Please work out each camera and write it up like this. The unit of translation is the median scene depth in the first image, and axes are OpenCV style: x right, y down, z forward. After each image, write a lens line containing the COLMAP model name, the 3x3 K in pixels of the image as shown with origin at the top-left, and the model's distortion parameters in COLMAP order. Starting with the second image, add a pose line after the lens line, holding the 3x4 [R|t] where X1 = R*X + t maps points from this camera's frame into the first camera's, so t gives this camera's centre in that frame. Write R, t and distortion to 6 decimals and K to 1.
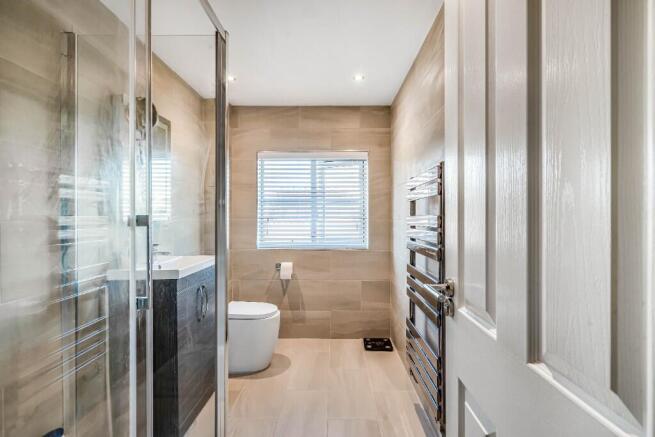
lens RADIAL K [[308.3, 0, 327.5], [0, 308.3, 218.5], [0, 0, 1]] dist [-0.051466, 0.019433]
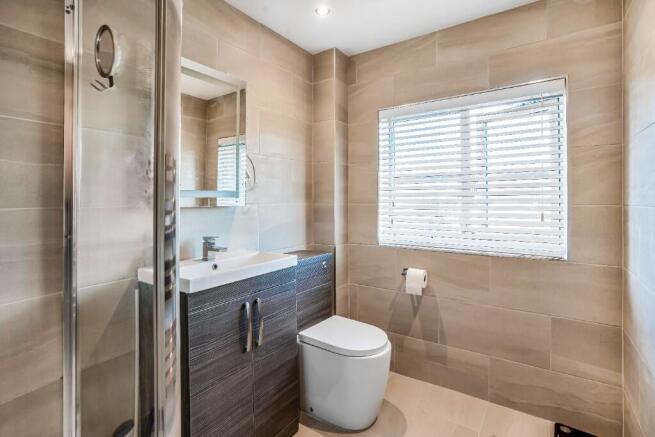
lens RADIAL K [[314.0, 0, 326.9], [0, 314.0, 203.1], [0, 0, 1]] dist [-0.057379, 0.020115]
pose [[0.823371, 0.001934, -0.567500, 0.089151], [0.000484, 0.999991, 0.004111, -0.002423], [0.567503, -0.003660, 0.823363, 0.329696]]
